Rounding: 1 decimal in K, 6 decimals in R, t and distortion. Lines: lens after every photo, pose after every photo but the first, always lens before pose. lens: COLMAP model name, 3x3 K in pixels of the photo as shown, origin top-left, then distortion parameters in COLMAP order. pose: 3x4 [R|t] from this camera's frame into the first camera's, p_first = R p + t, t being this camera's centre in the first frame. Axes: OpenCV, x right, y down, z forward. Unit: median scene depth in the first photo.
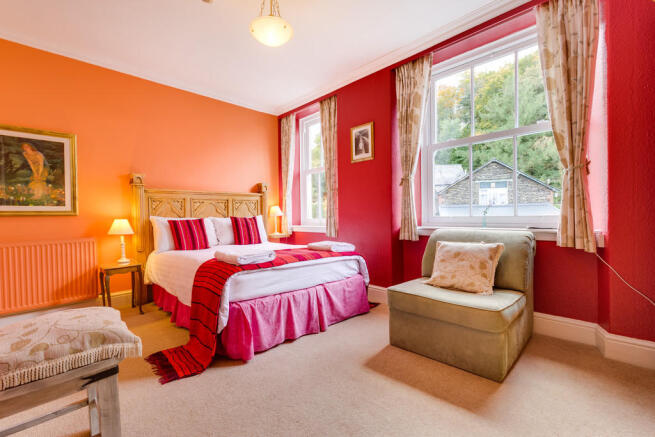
lens RADIAL K [[296.6, 0, 328.1], [0, 296.6, 211.3], [0, 0, 1]] dist [0.003370, 0.000078]
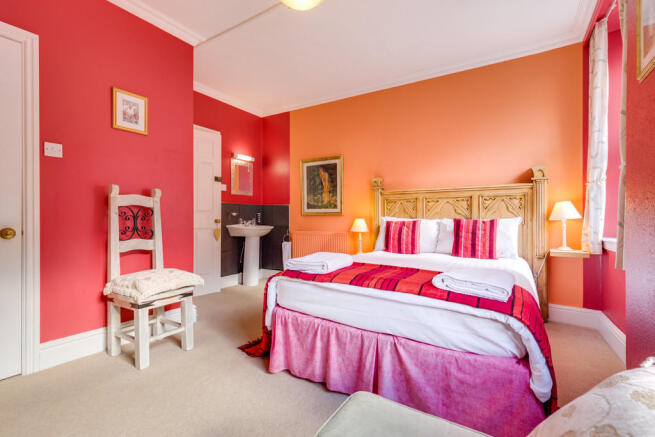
lens RADIAL K [[296.6, 0, 328.1], [0, 296.6, 211.3], [0, 0, 1]] dist [0.003370, 0.000078]
pose [[0.224790, -0.003644, -0.974400, 0.467511], [0.005282, 0.999983, -0.002521, -0.000760], [0.974393, -0.004580, 0.224805, 0.659414]]
